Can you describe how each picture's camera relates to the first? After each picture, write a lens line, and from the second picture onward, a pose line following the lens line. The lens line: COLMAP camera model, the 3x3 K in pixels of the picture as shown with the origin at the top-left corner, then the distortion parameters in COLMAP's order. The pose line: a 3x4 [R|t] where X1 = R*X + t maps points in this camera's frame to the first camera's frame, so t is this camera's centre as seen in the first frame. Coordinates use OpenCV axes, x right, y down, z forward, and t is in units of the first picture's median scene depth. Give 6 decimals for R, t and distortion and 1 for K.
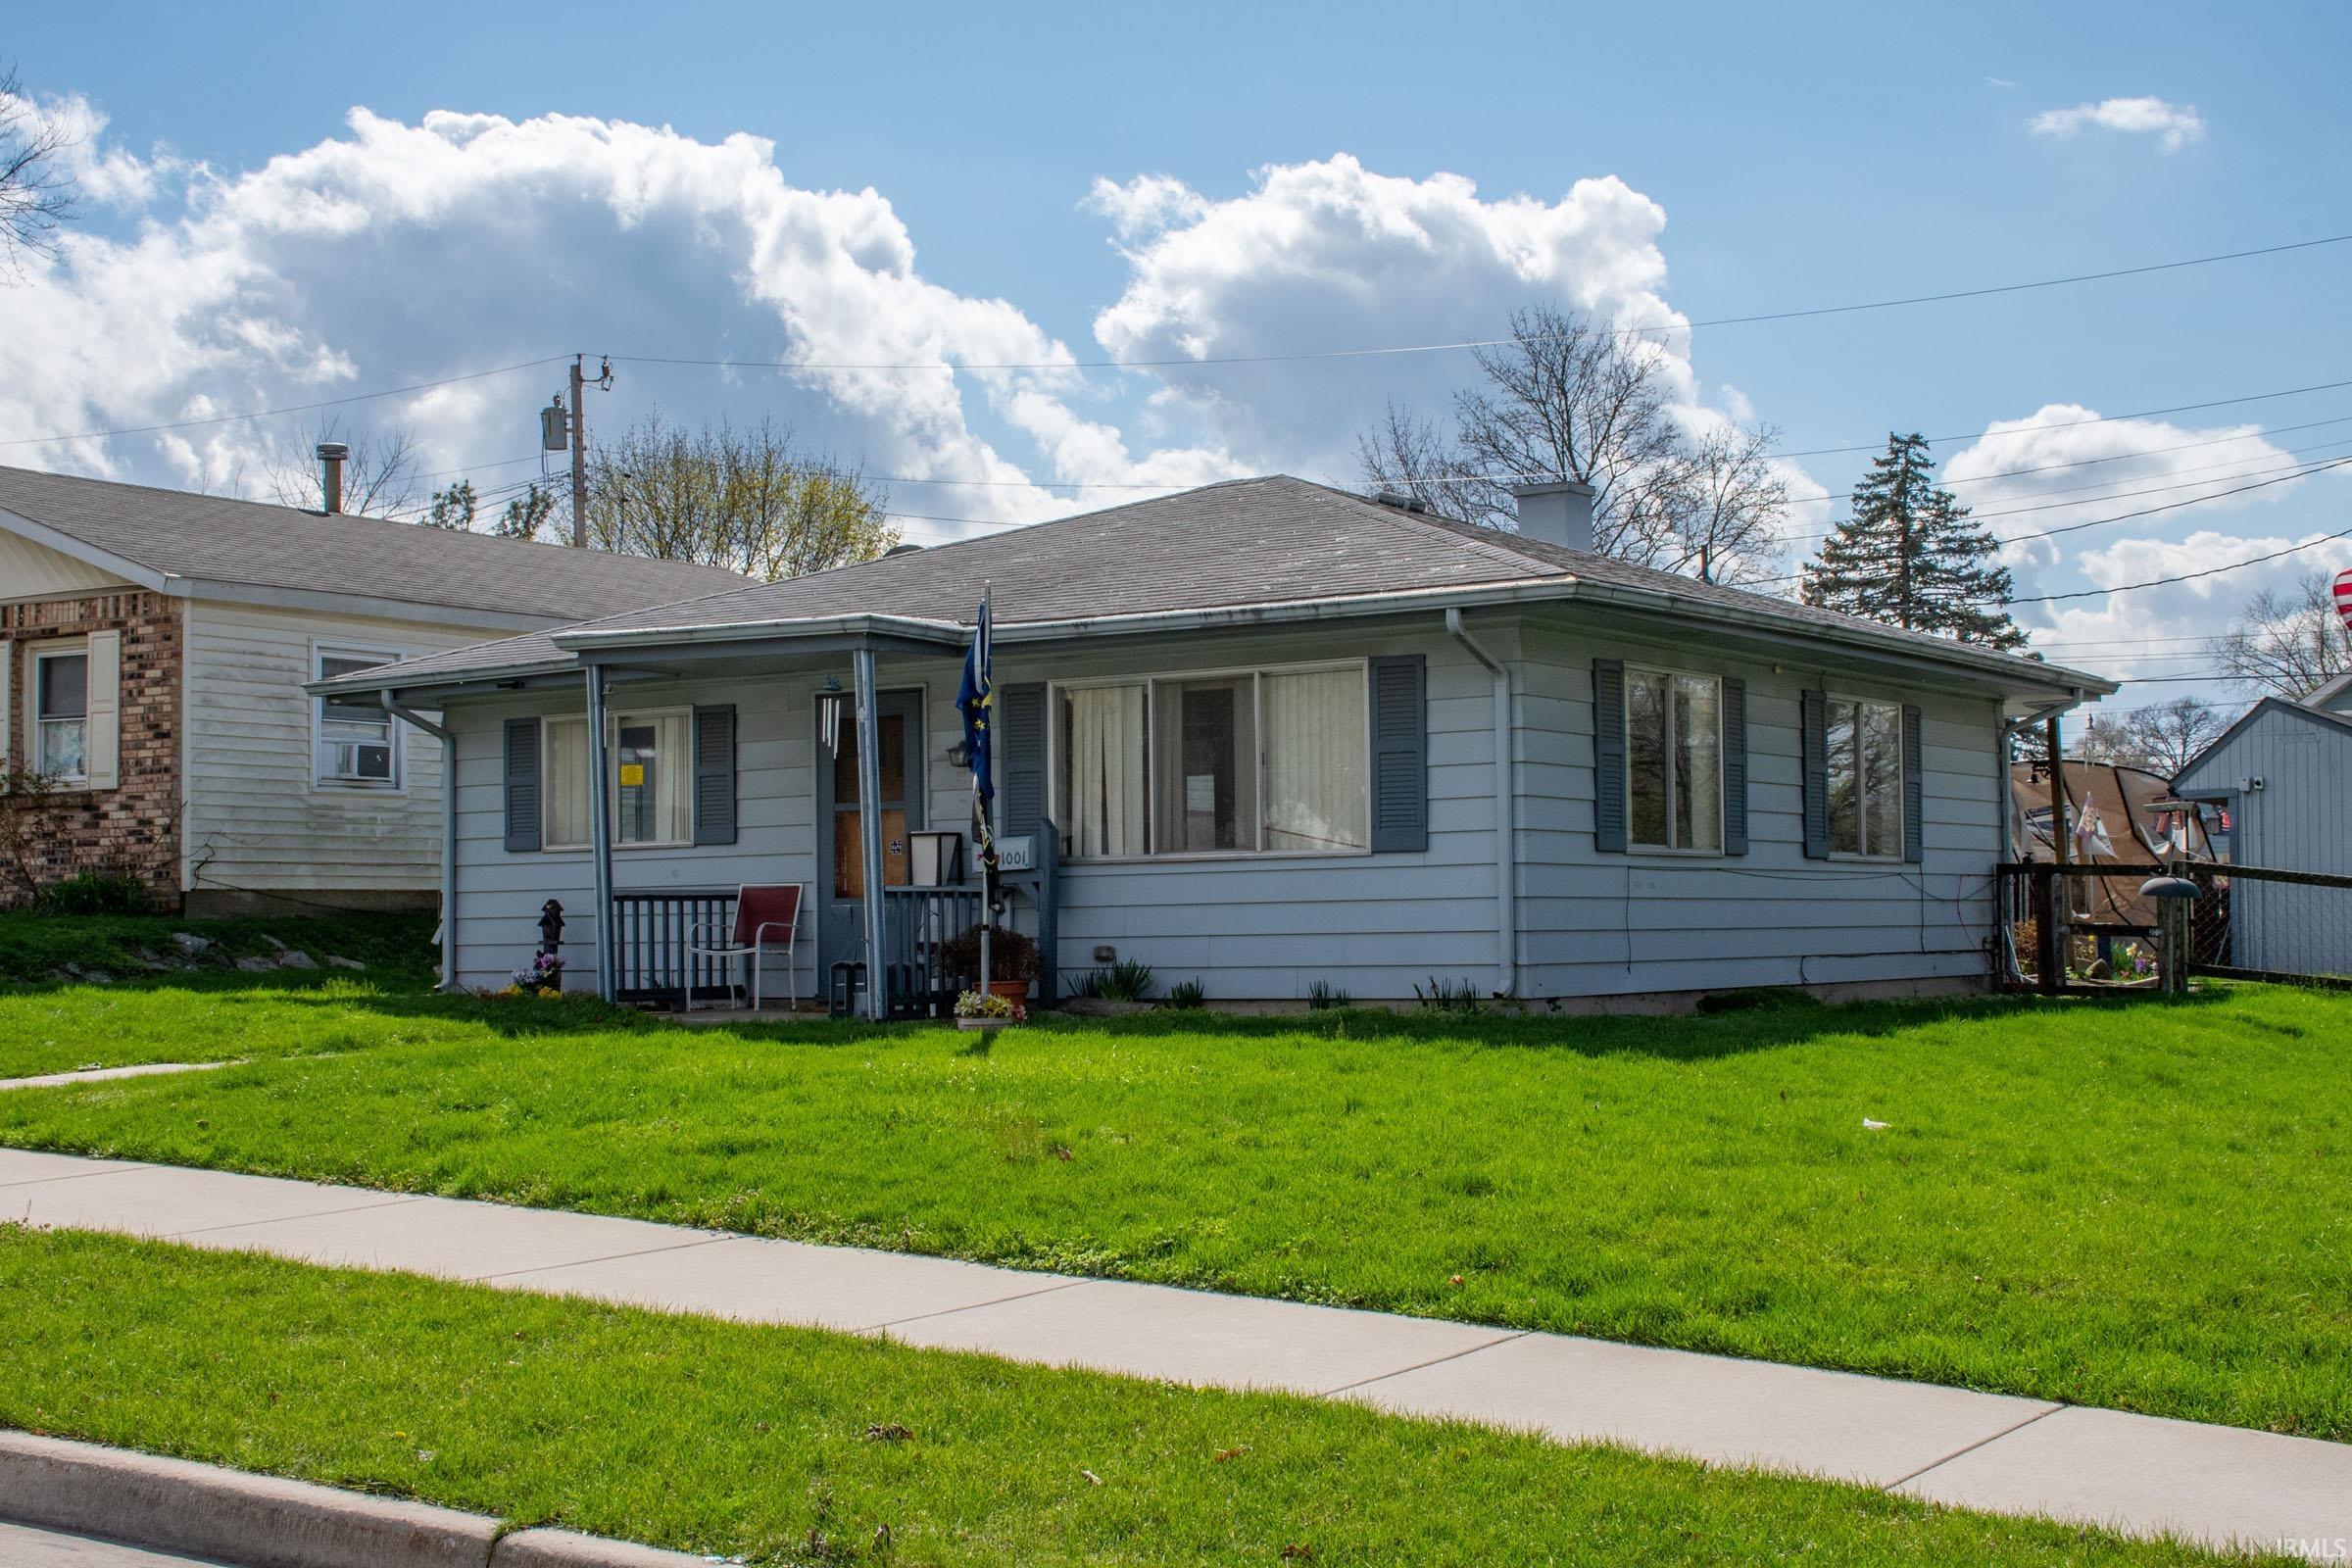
lens RADIAL K [[2947.8, 0, 1176.0], [0, 2947.8, 784.0], [0, 0, 1]] dist [0.275372, 0.004786]
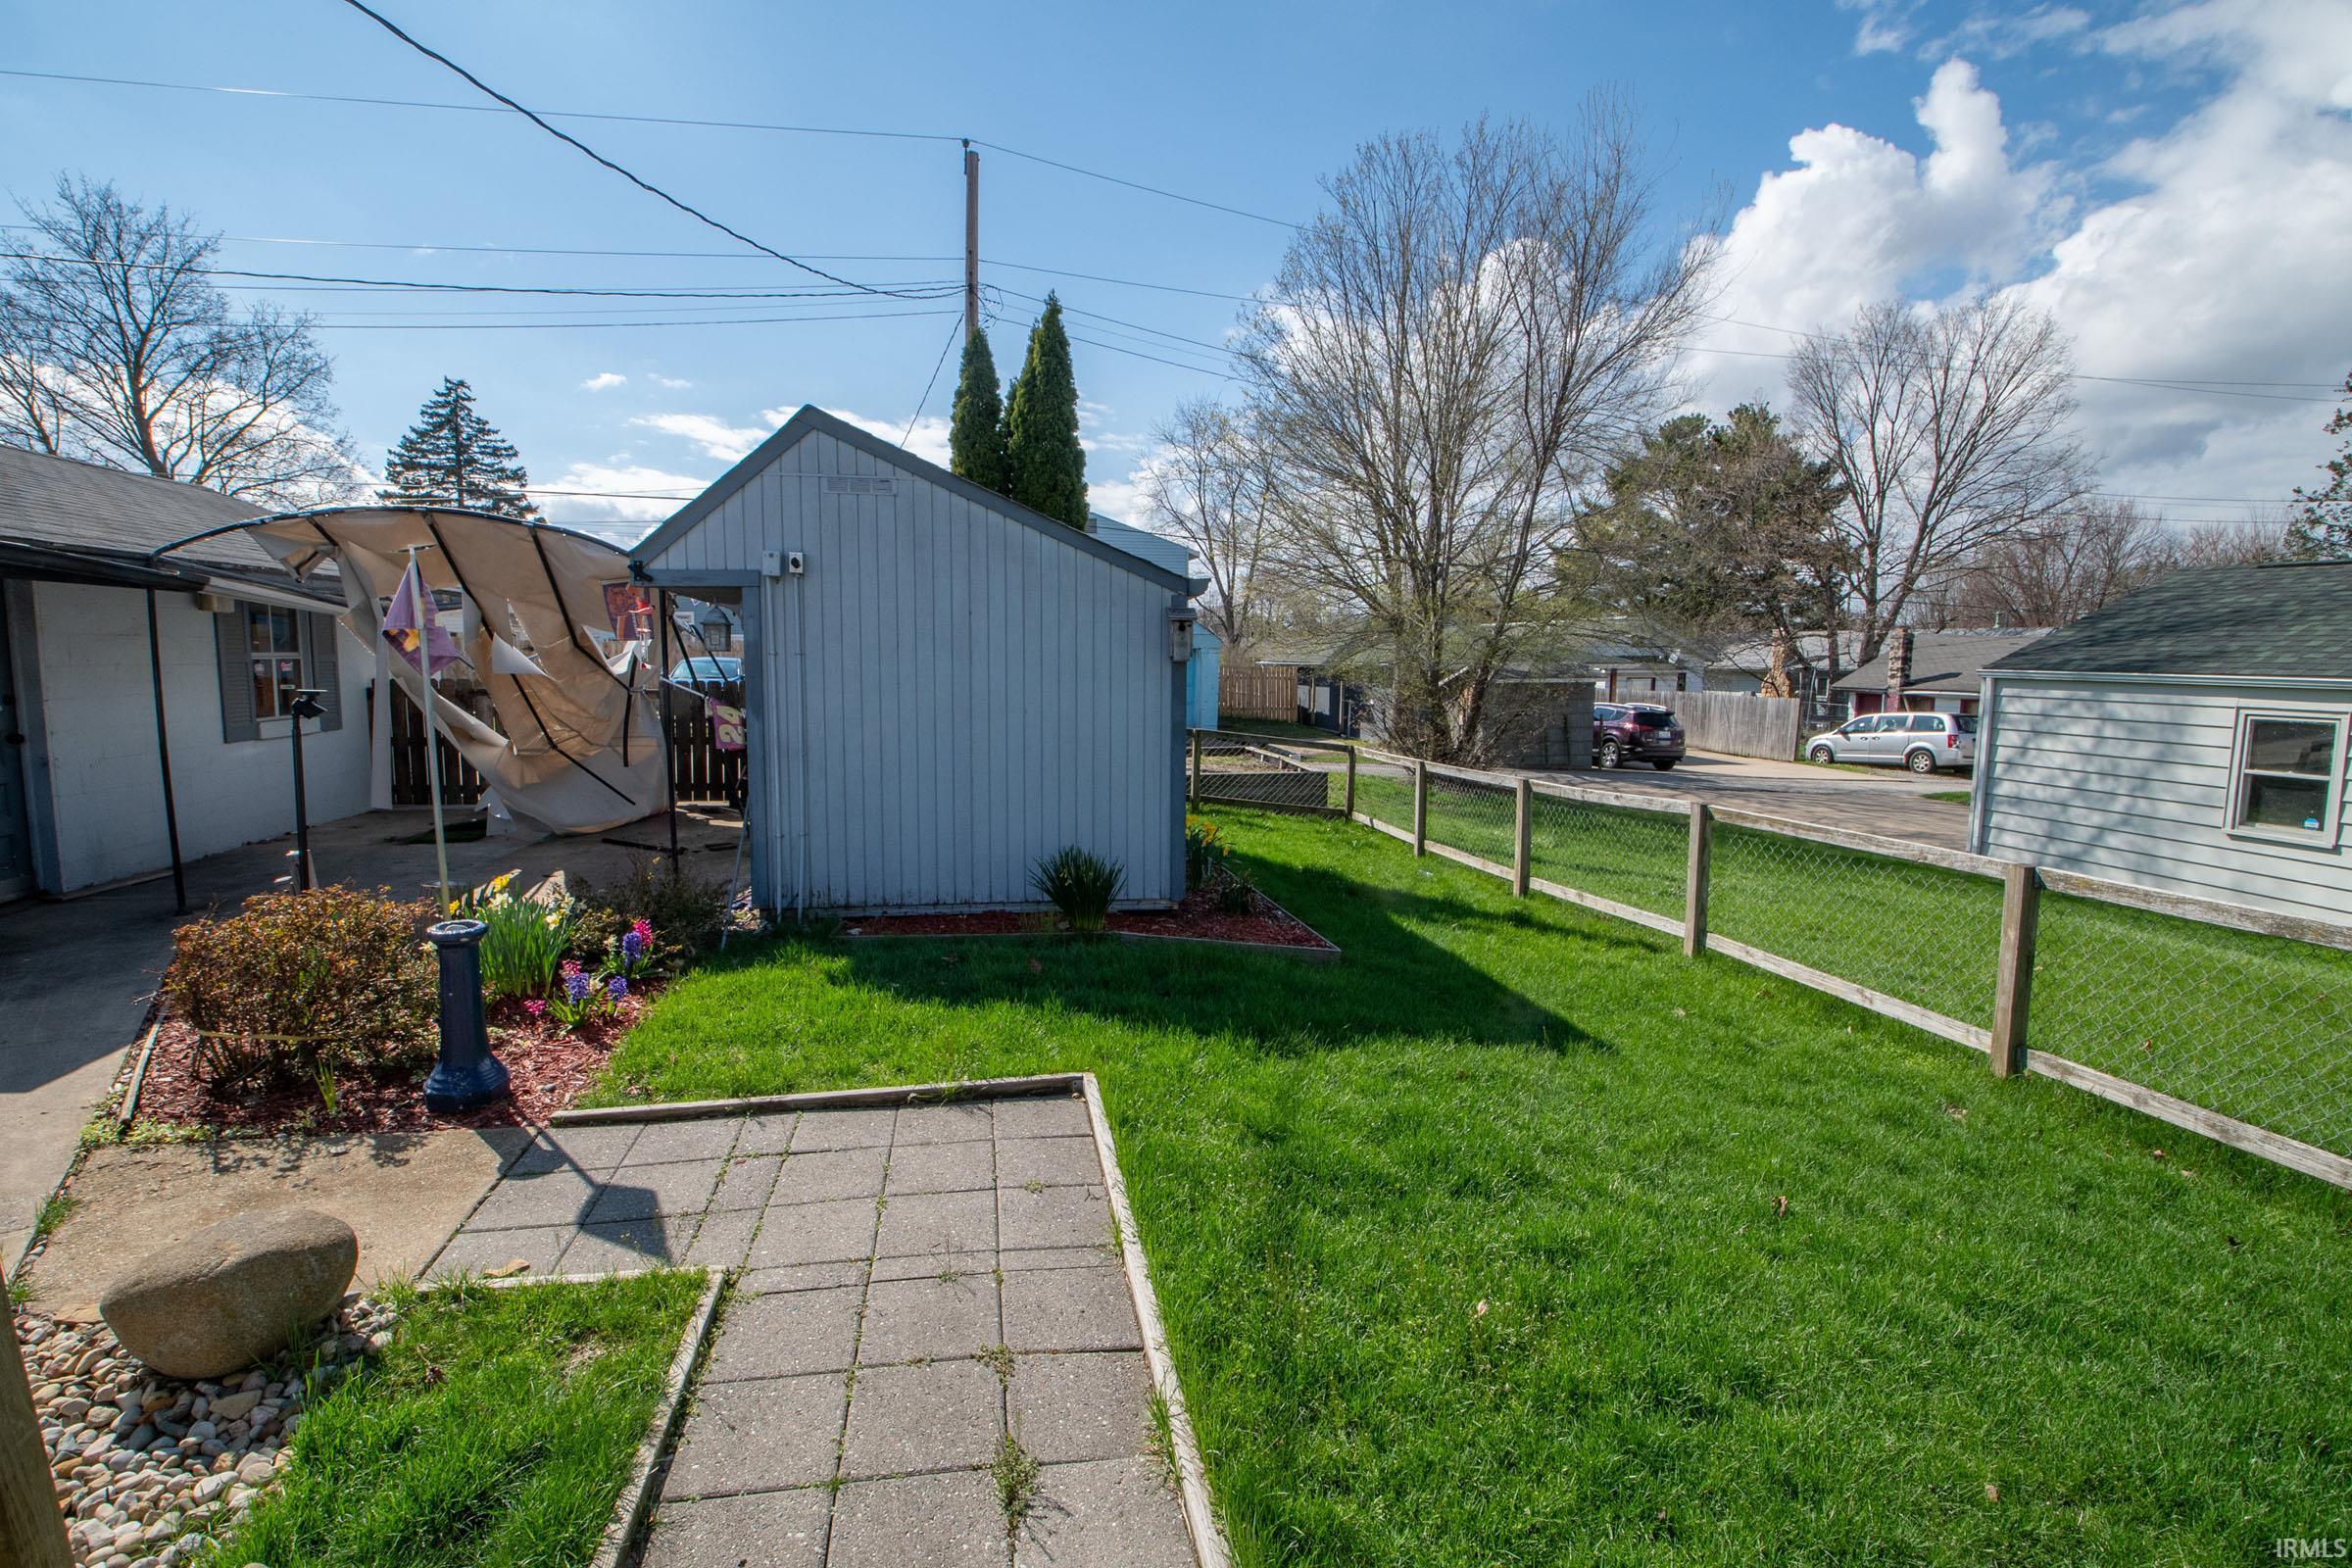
lens RADIAL K [[1055.5, 0, 1176.0], [0, 1055.5, 784.0], [0, 0, 1]] dist [-0.001214, -0.000338]
pose [[0.699002, -0.065049, 0.712156, 0.093895], [-0.051895, 0.988615, 0.141237, 0.003077], [-0.713235, -0.135682, 0.687667, 0.288983]]
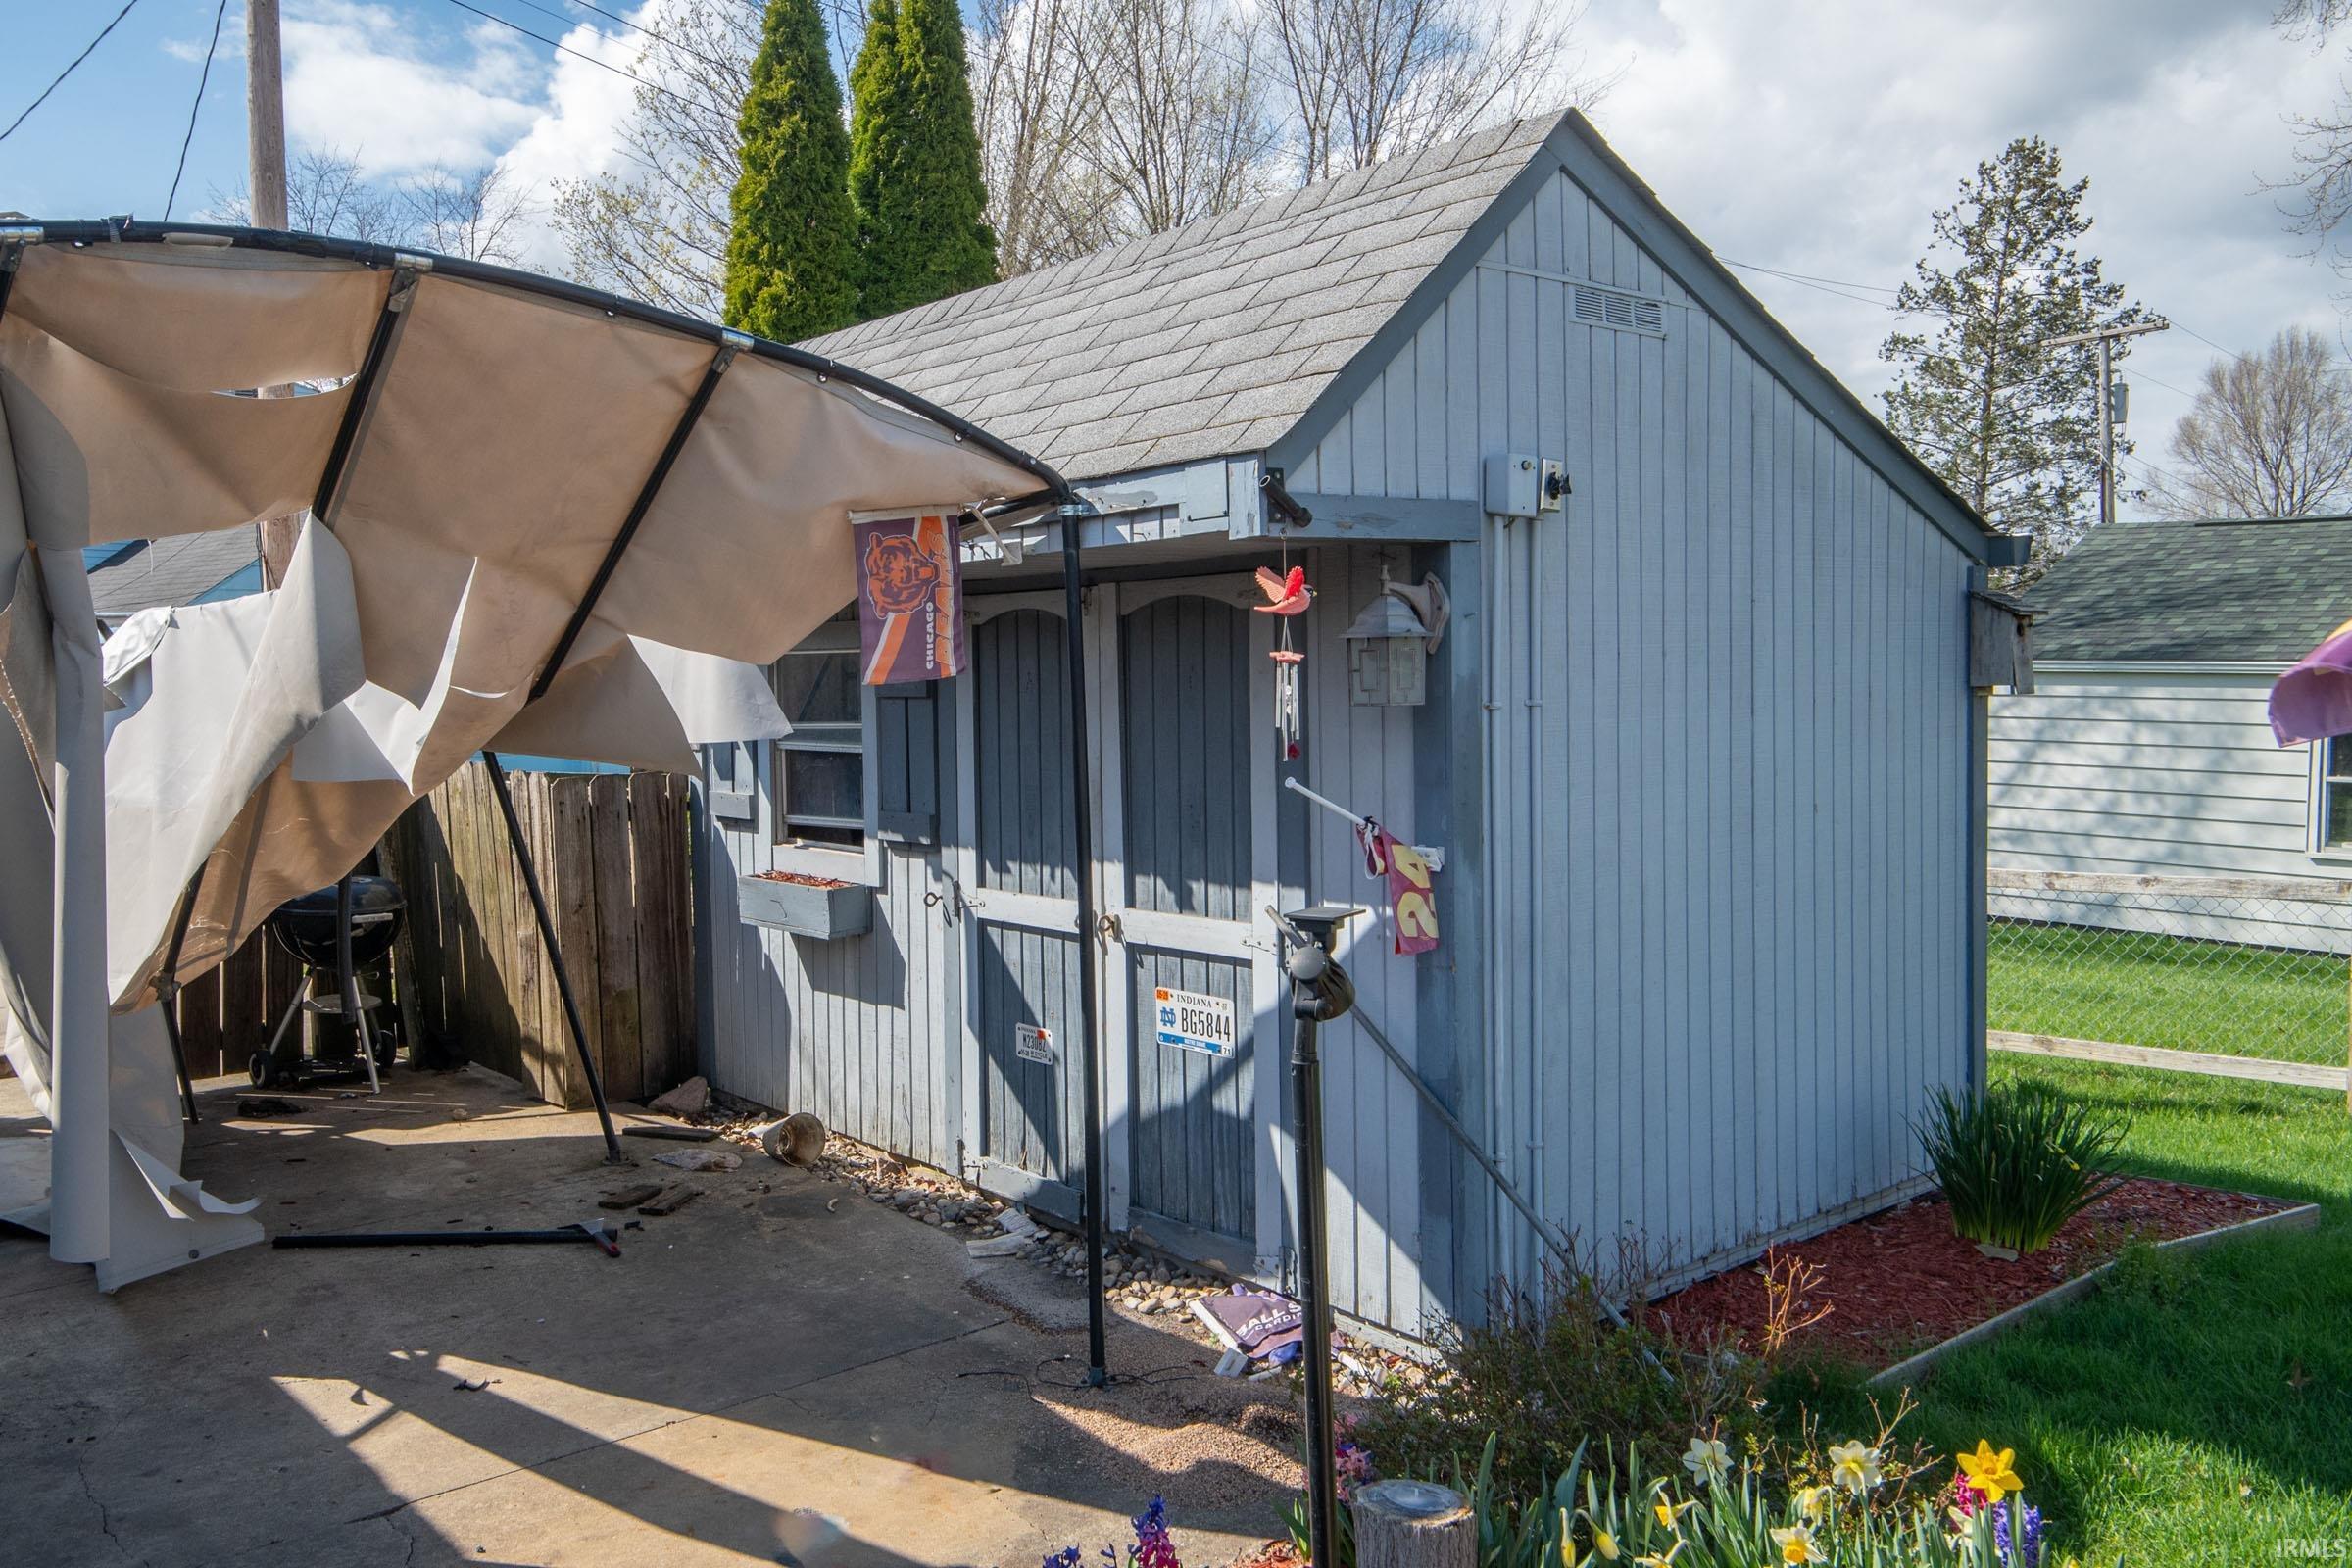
lens RADIAL K [[1800.3, 0, 1176.0], [0, 1800.3, 784.0], [0, 0, 1]] dist [-0.012297, -0.005971]
pose [[0.248878, -0.061947, 0.966552, 0.077191], [-0.036632, 0.996636, 0.073307, 0.004596], [-0.967842, -0.053651, 0.245771, 0.351911]]
